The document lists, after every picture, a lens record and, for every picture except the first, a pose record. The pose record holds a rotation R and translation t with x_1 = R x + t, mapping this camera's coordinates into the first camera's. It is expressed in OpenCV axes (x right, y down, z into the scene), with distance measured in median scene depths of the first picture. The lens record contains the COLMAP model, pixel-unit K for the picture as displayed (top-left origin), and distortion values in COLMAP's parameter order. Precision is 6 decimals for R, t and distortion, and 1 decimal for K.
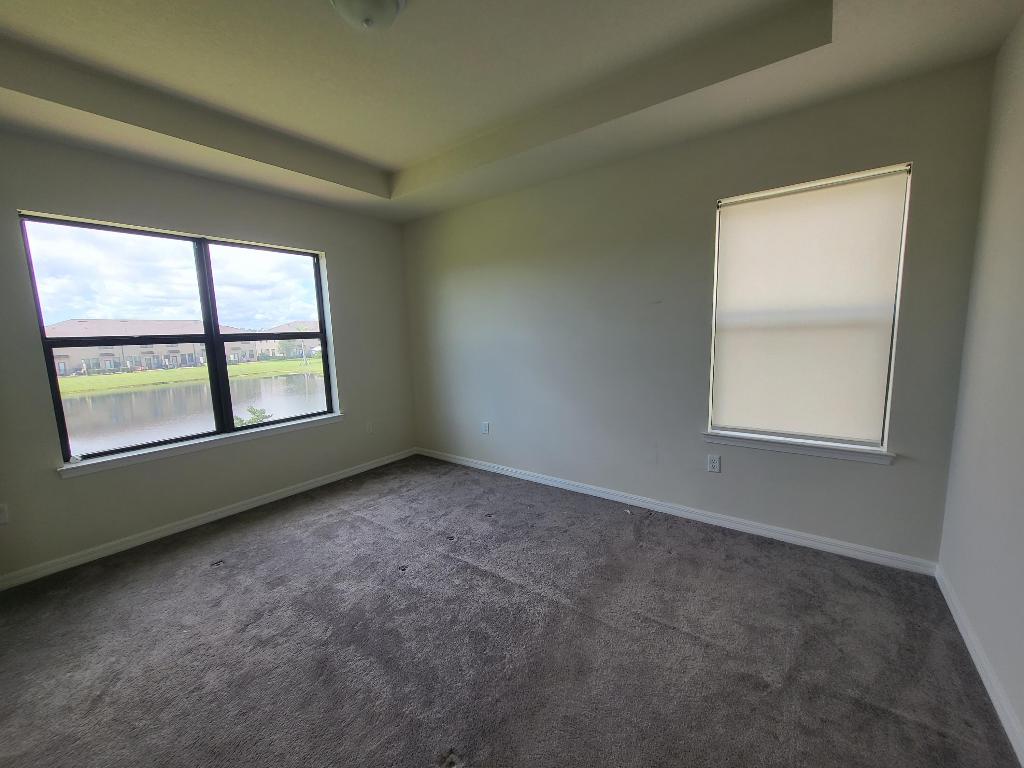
lens RADIAL K [[411.7, 0, 509.1], [0, 411.7, 383.4], [0, 0, 1]] dist [0.000686, -0.001006]
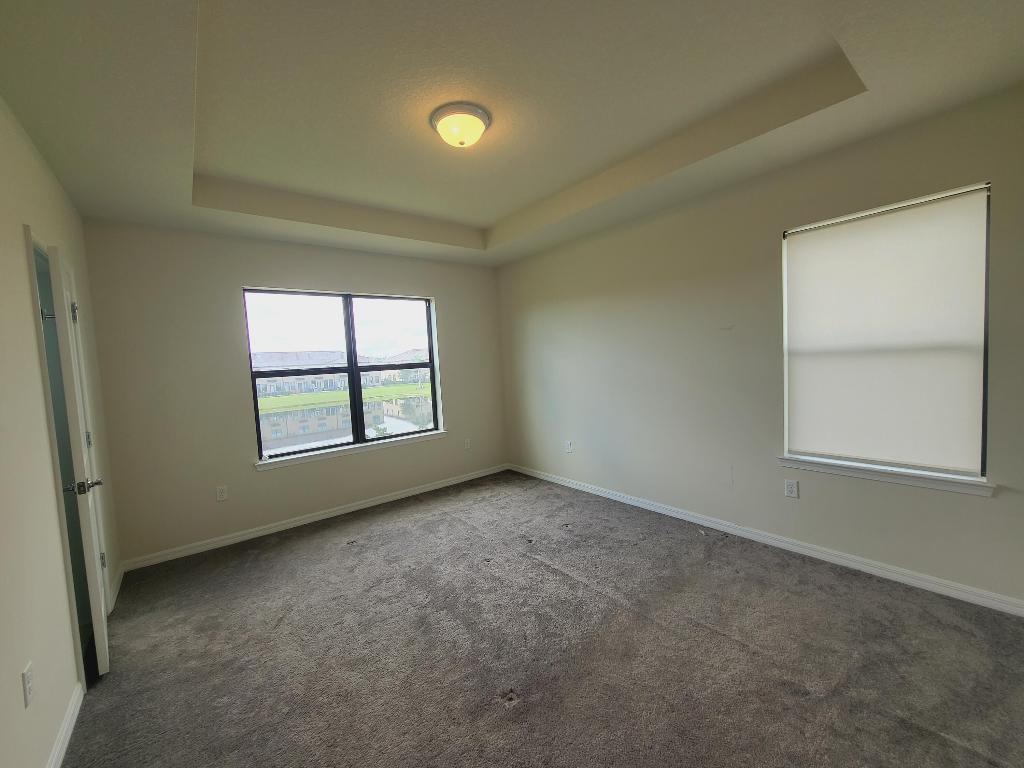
lens RADIAL K [[433.7, 0, 509.4], [0, 433.7, 380.9], [0, 0, 1]] dist [-0.003181, -0.000505]
pose [[0.966386, -0.007232, -0.256995, 0.130512], [-0.008594, 0.998137, -0.060403, 0.005818], [0.256953, 0.060581, 0.964523, -0.228533]]
